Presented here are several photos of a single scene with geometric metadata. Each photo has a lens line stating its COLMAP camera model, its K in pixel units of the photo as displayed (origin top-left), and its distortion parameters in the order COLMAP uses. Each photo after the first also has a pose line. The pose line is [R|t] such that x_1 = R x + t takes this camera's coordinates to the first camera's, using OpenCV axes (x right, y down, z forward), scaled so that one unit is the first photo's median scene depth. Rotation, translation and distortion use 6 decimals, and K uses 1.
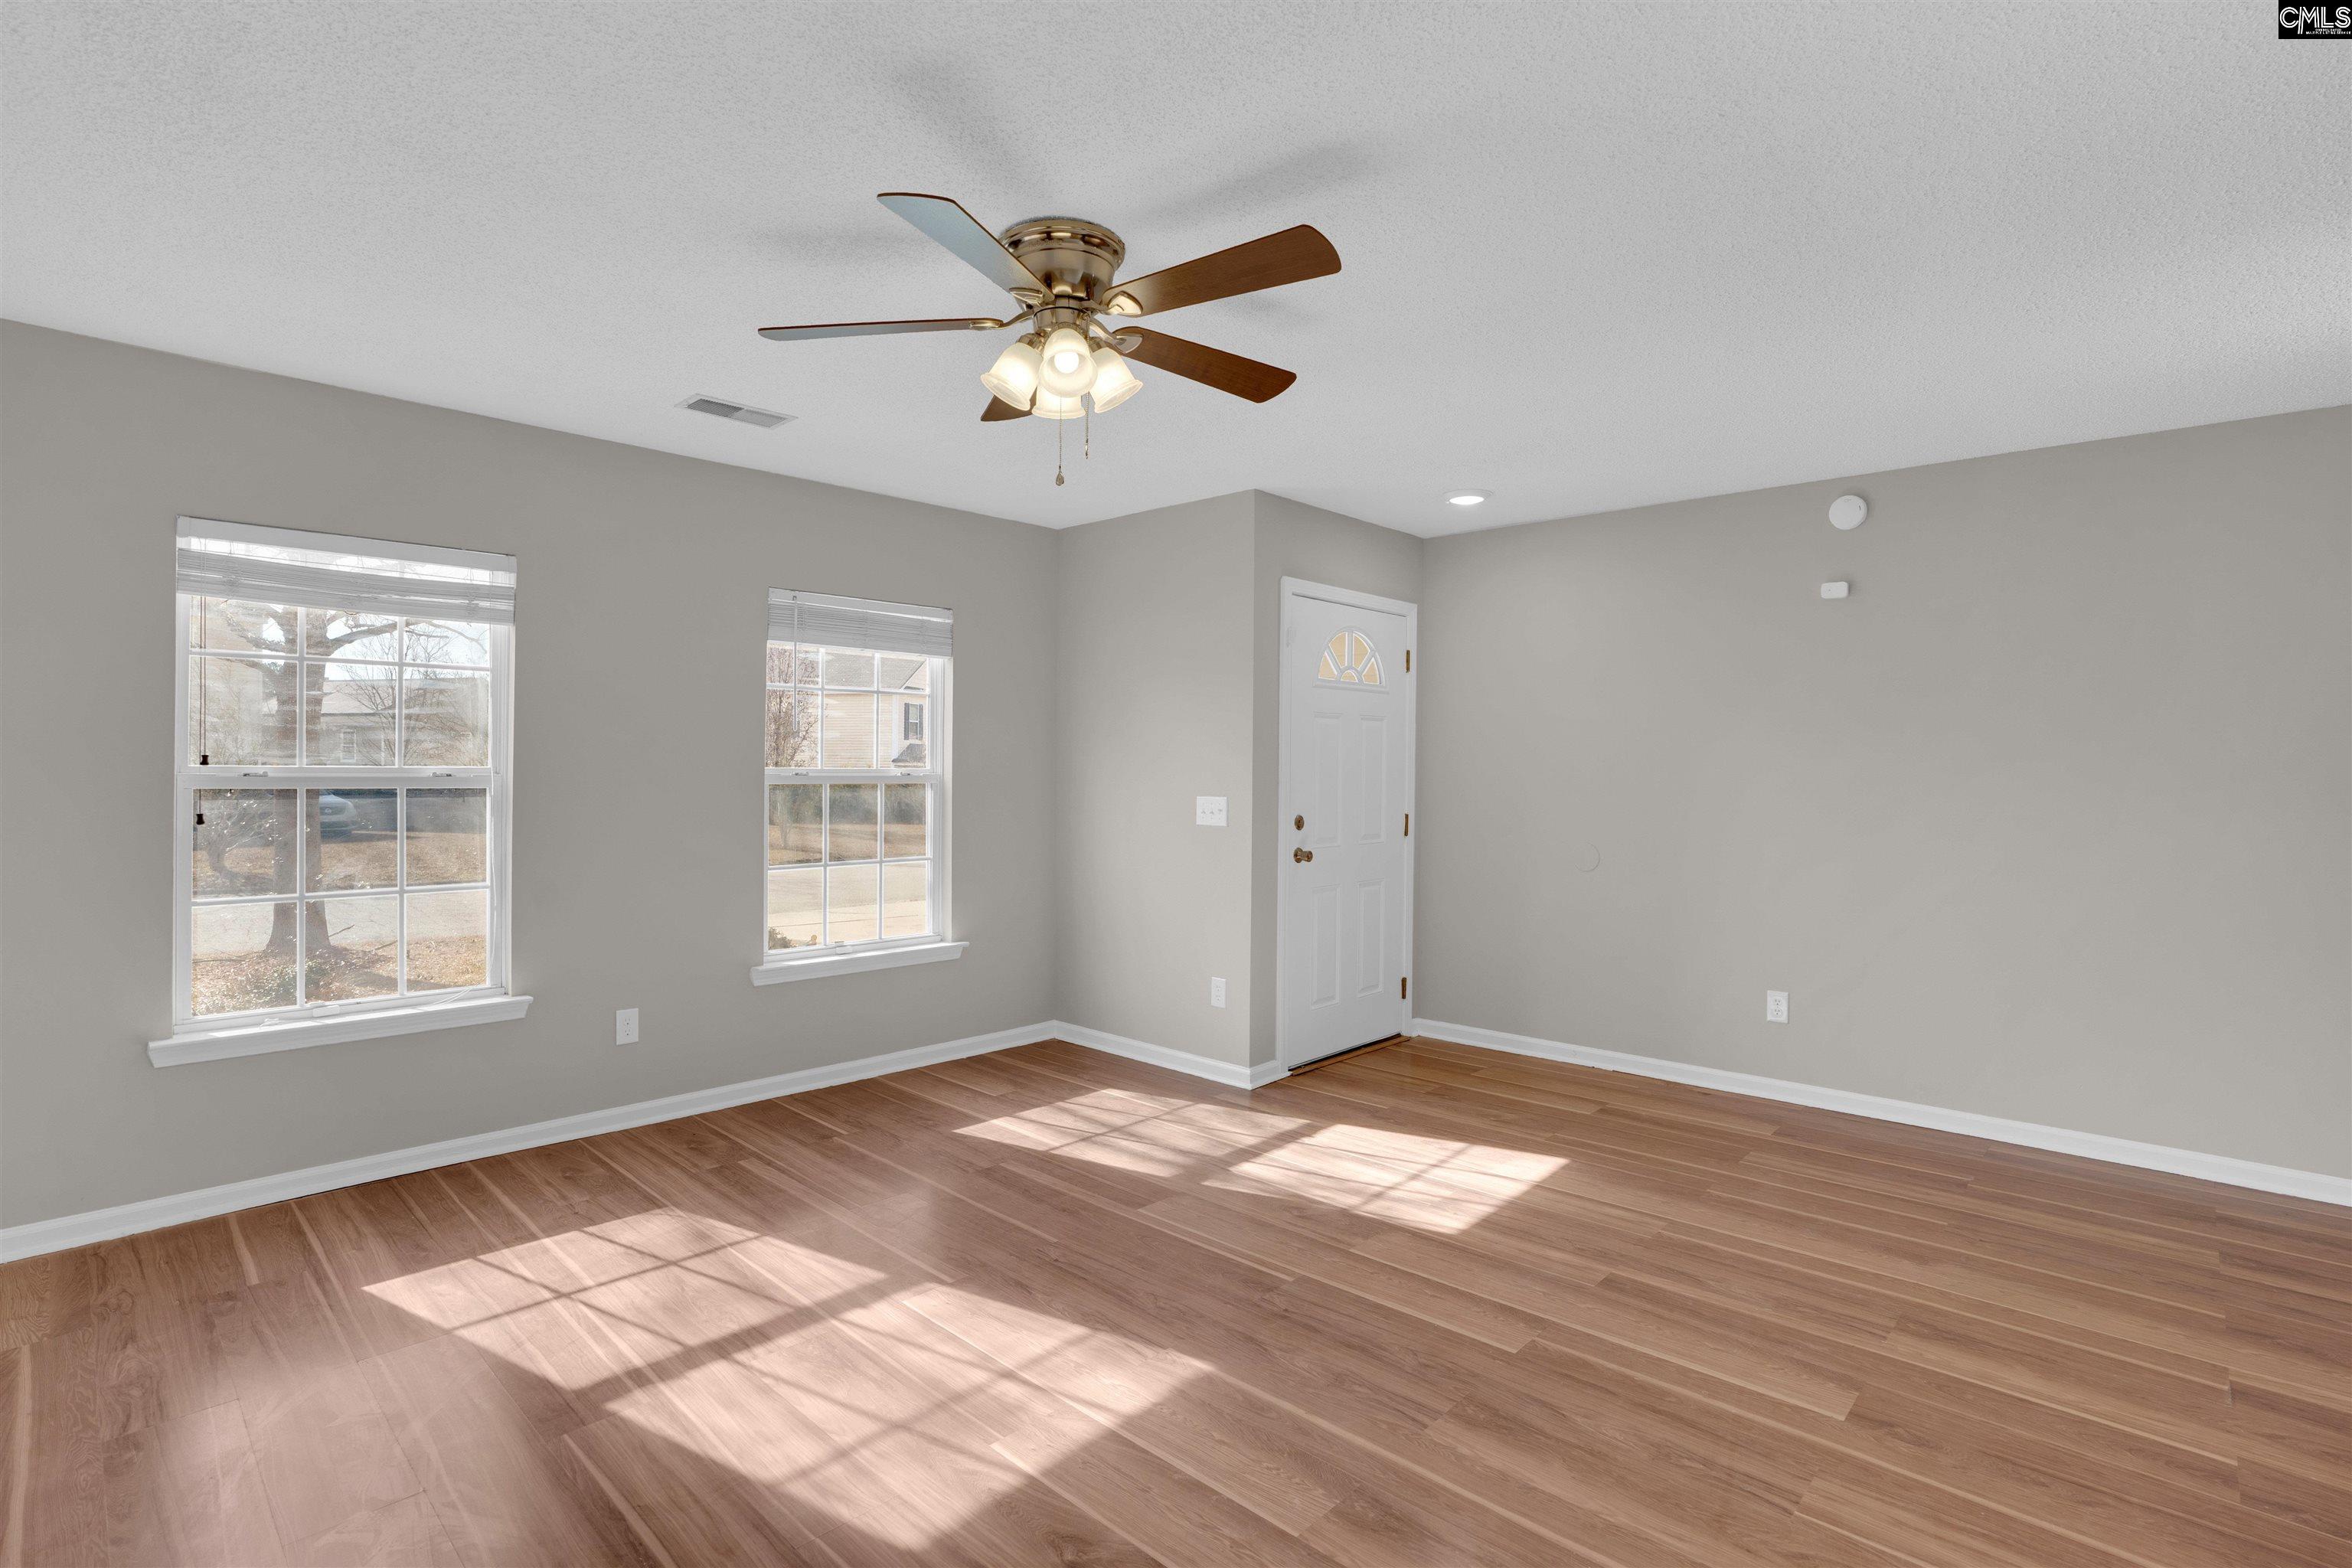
lens RADIAL K [[1092.0, 0, 1185.5], [0, 1092.0, 772.4], [0, 0, 1]] dist [-0.072855, 0.025196]
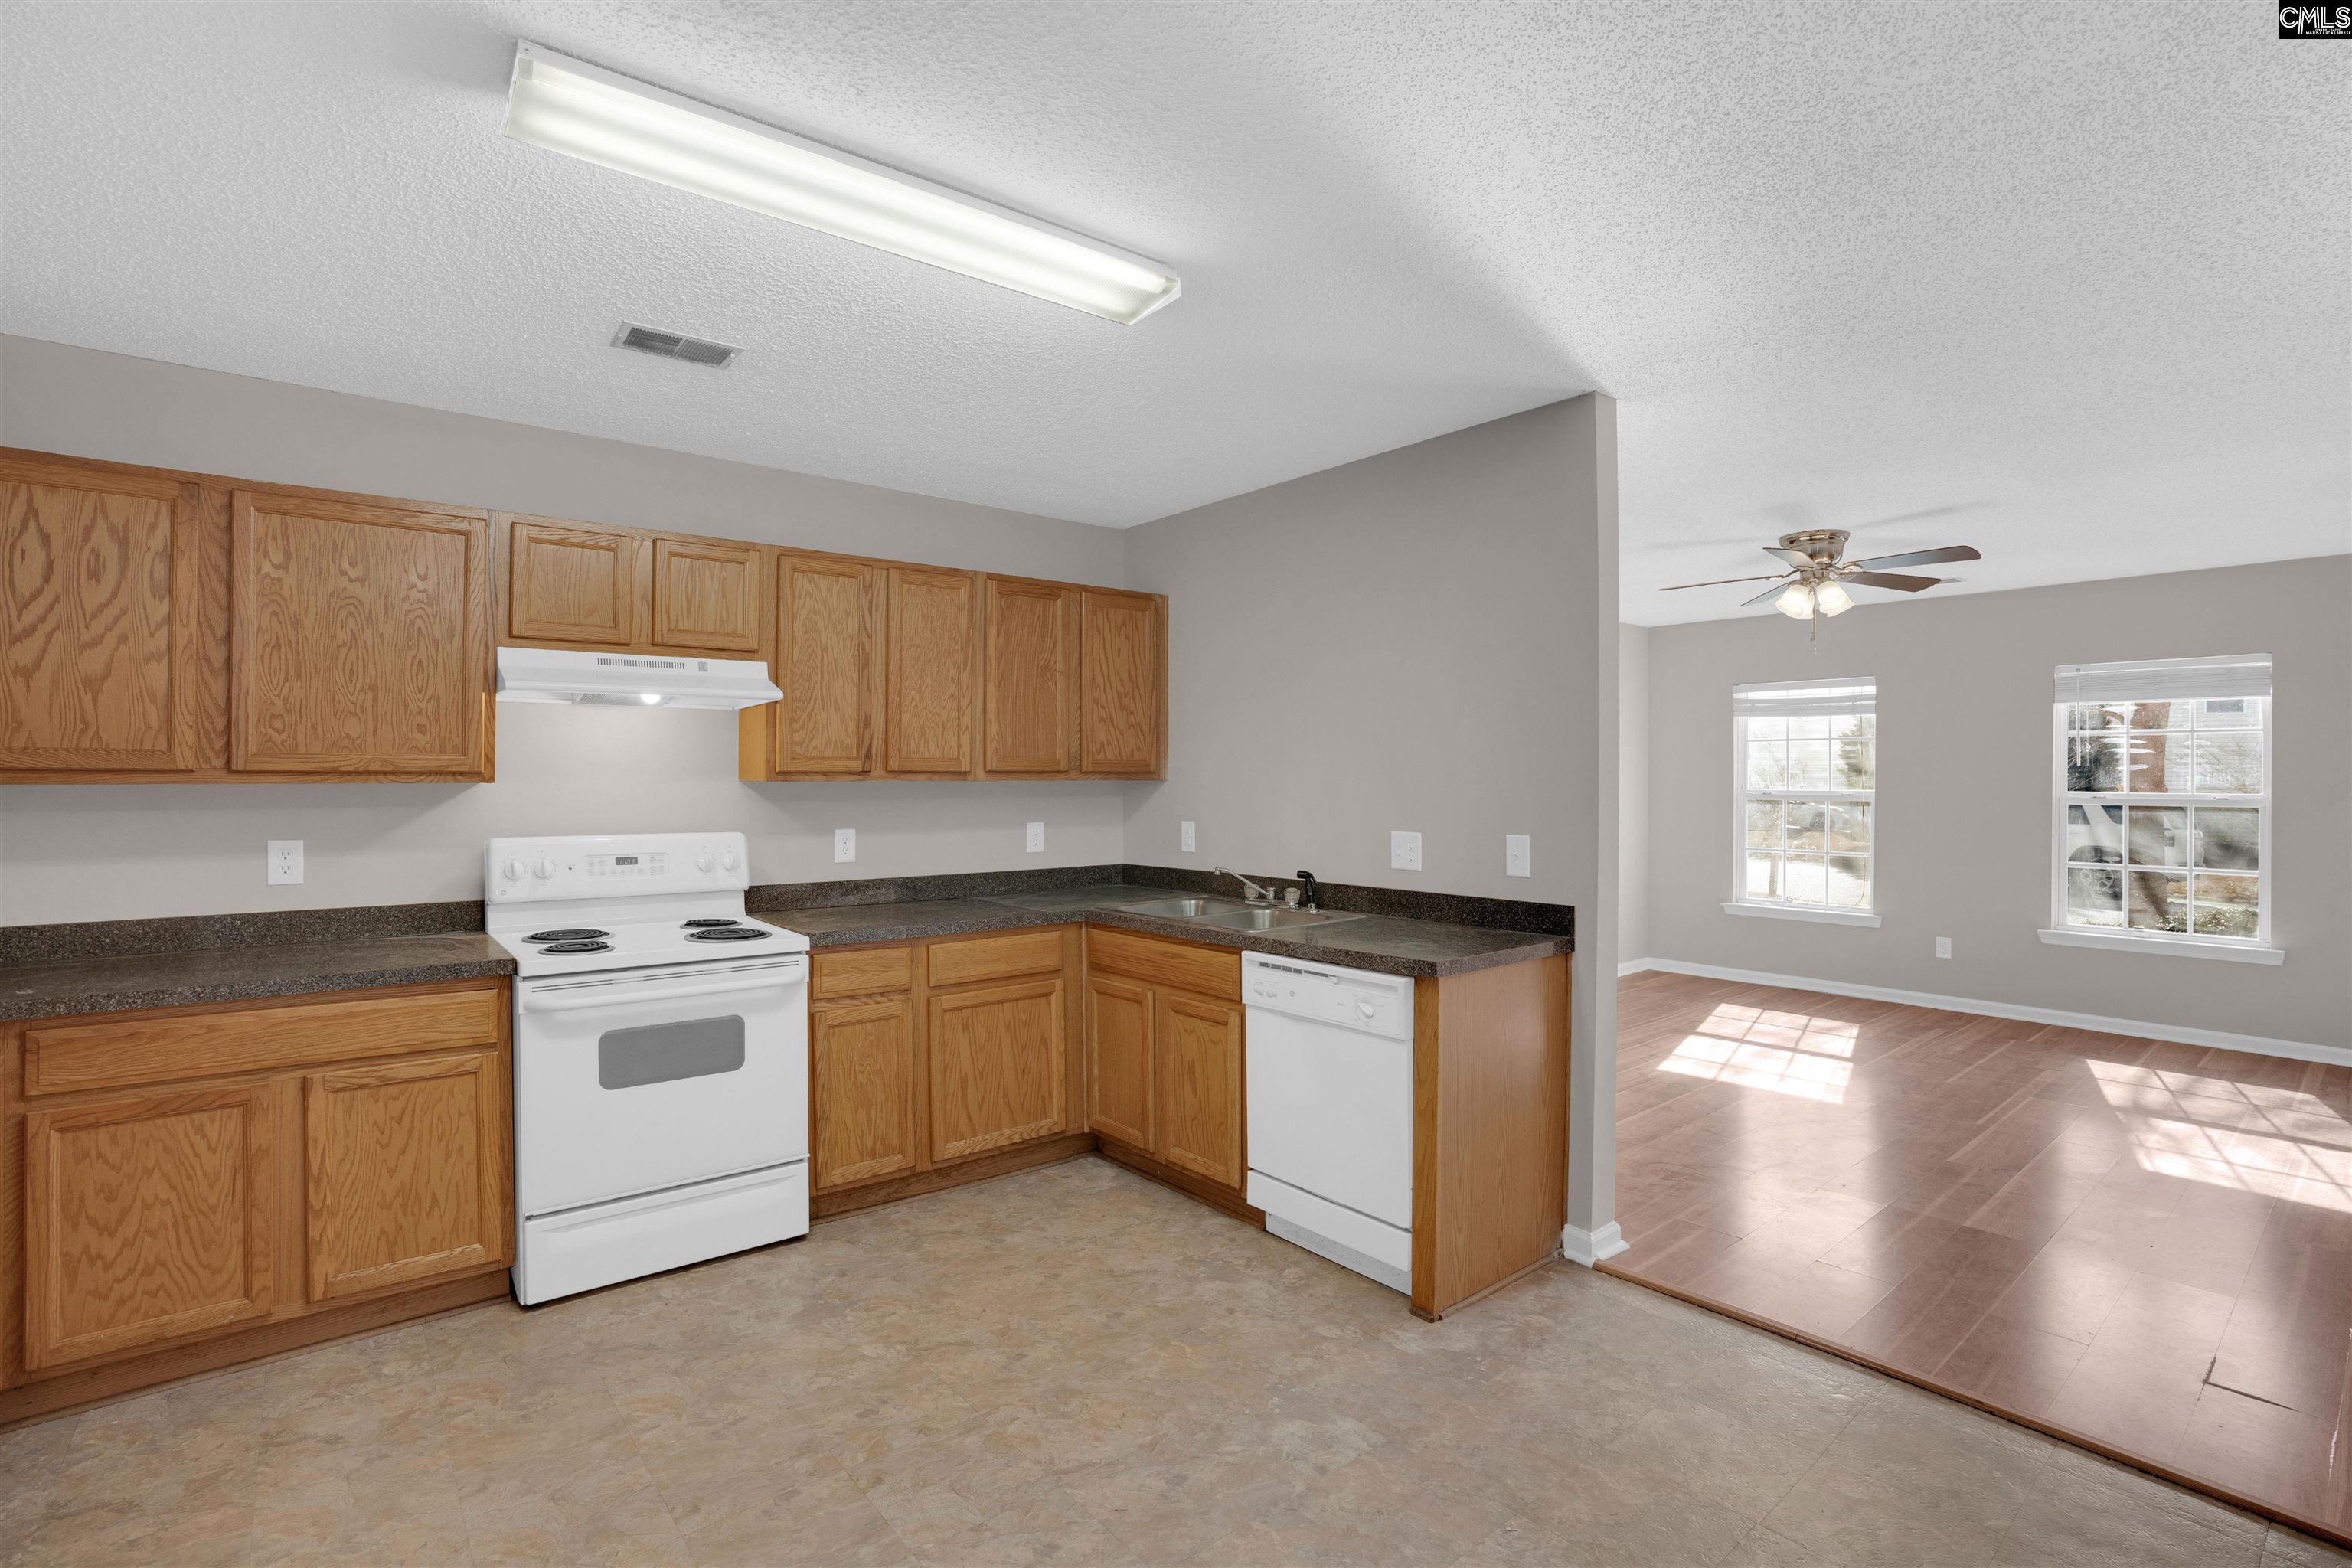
lens RADIAL K [[1085.4, 0, 1179.6], [0, 1085.4, 773.0], [0, 0, 1]] dist [-0.070335, 0.025177]
pose [[-0.123627, -0.012097, -0.992255, 1.592058], [-0.006498, 0.999914, -0.011381, -0.007331], [0.992307, 0.005041, -0.123695, 0.036174]]
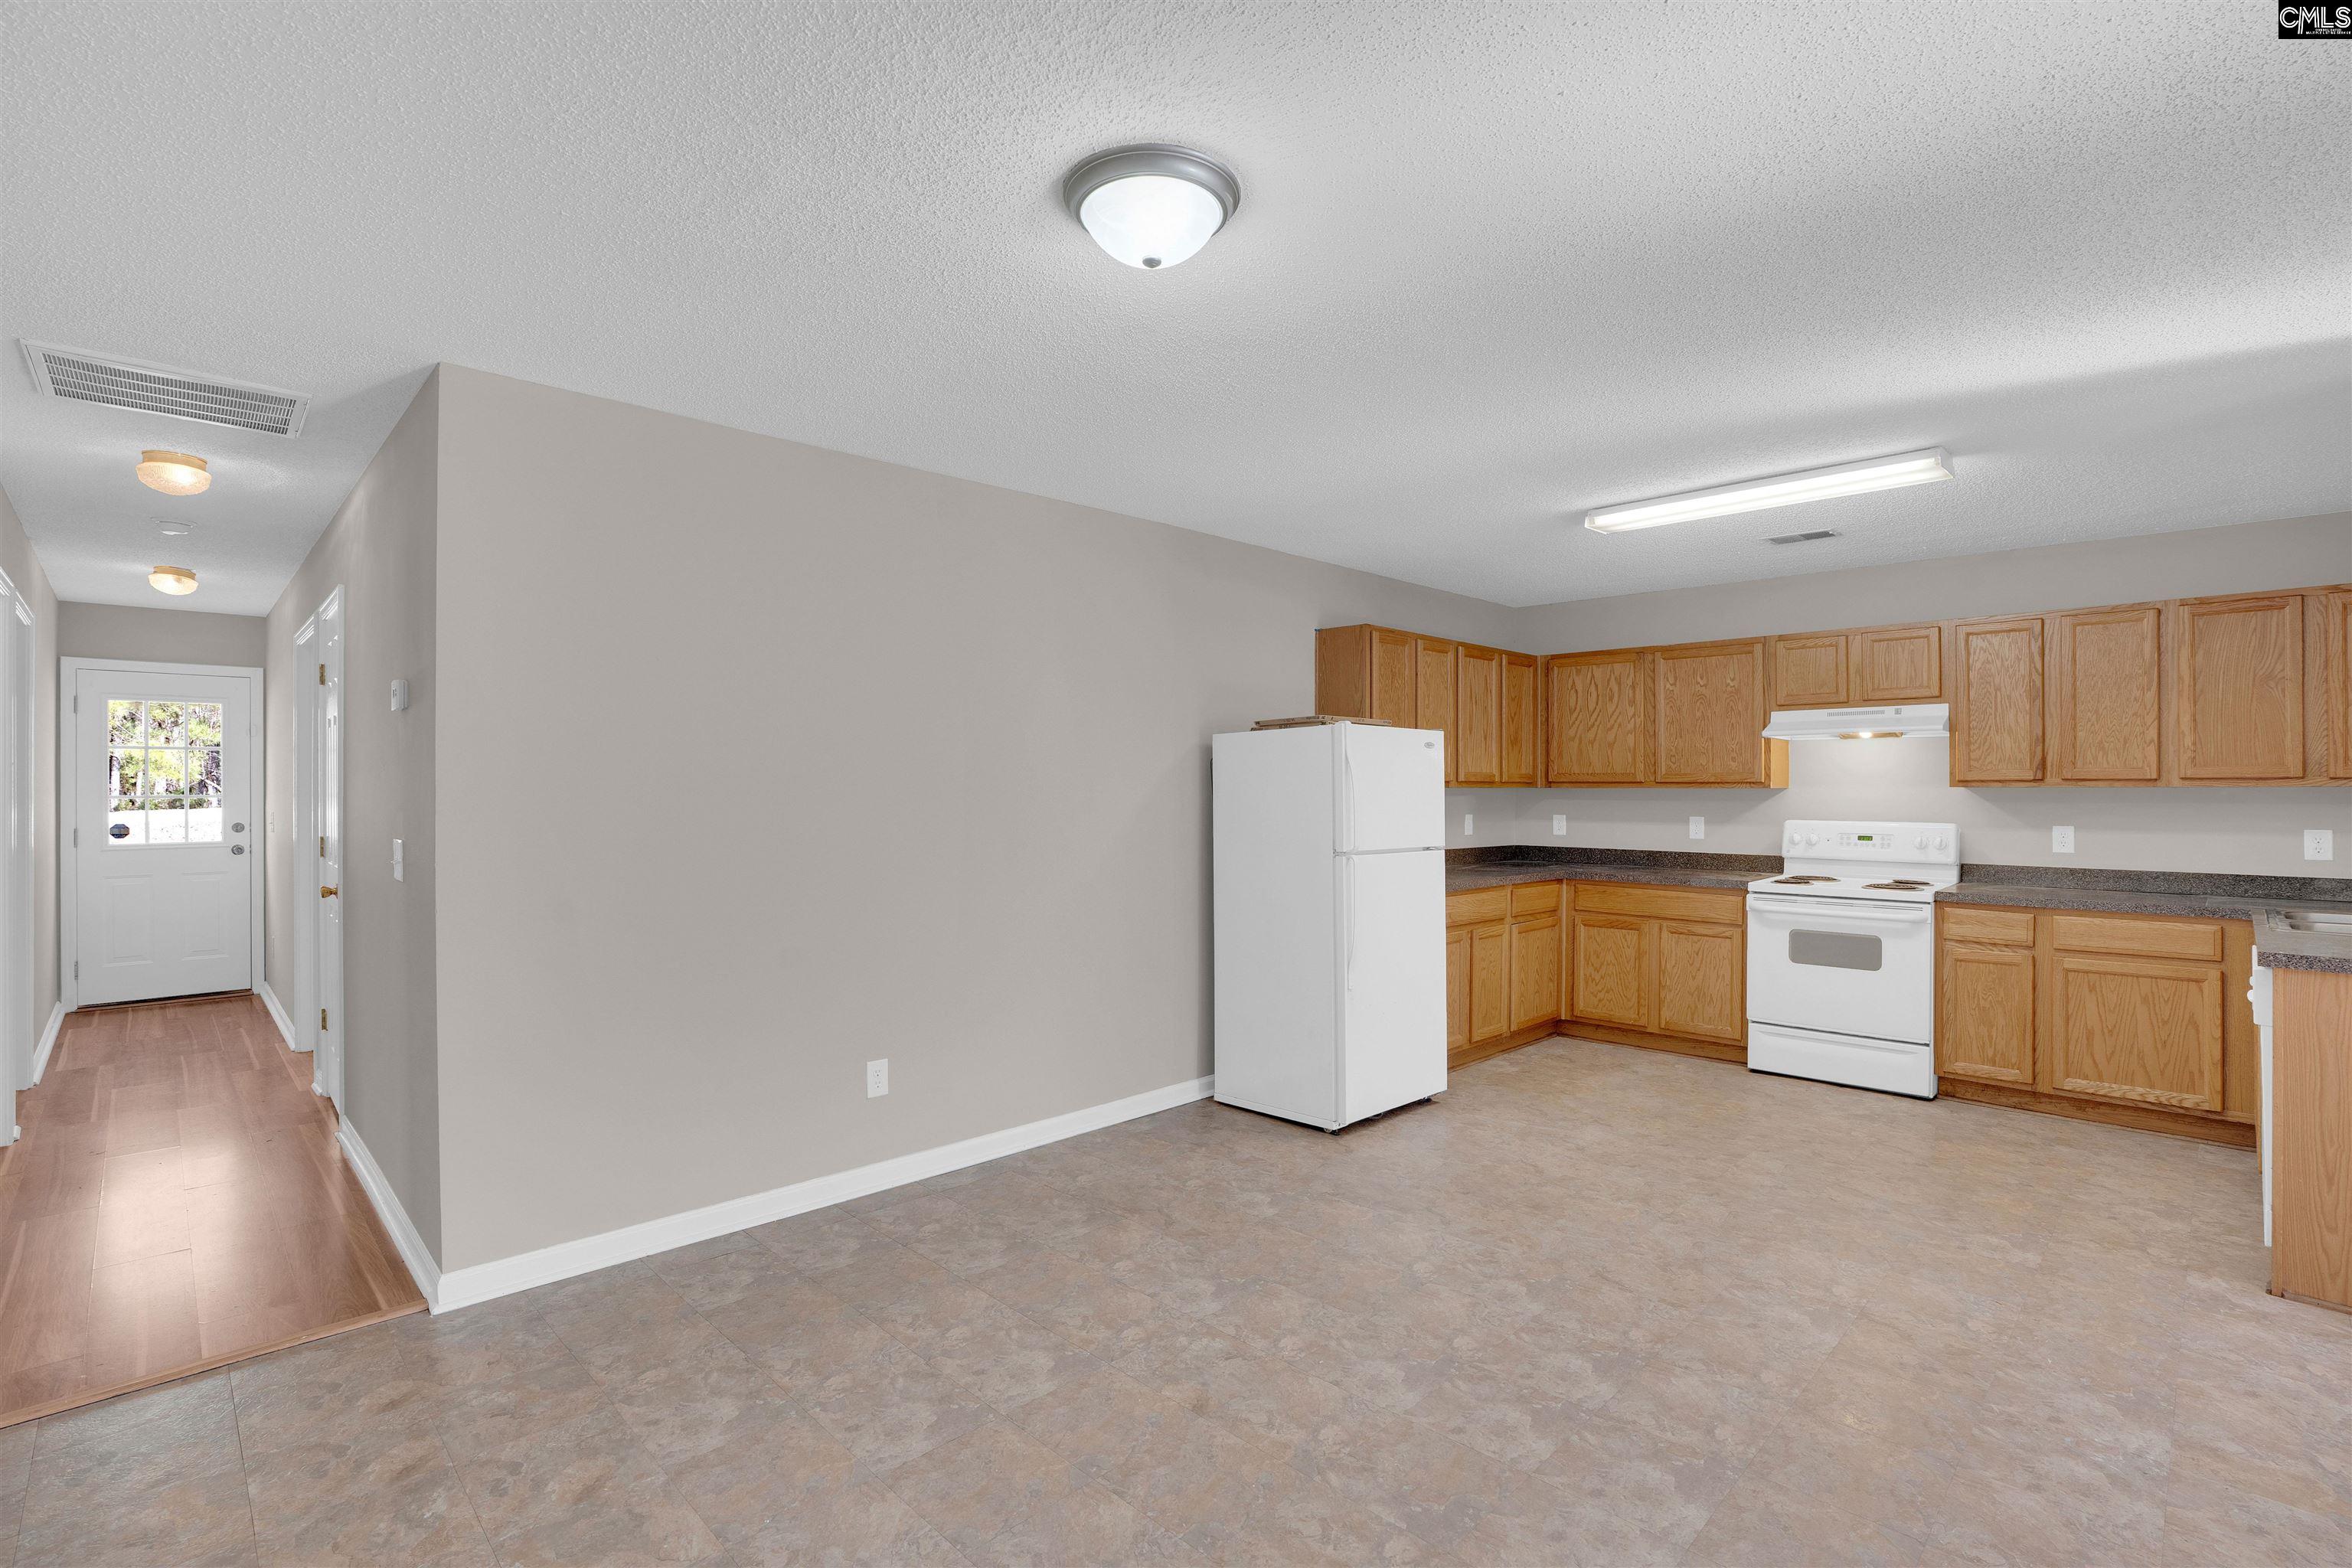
lens RADIAL K [[1089.2, 0, 1166.5], [0, 1089.2, 779.1], [0, 0, 1]] dist [-0.070829, 0.027409]
pose [[-0.998943, -0.006955, 0.045439, 1.620805], [-0.007027, 0.999974, -0.001421, -0.010208], [-0.045428, -0.001739, -0.998966, 1.106063]]
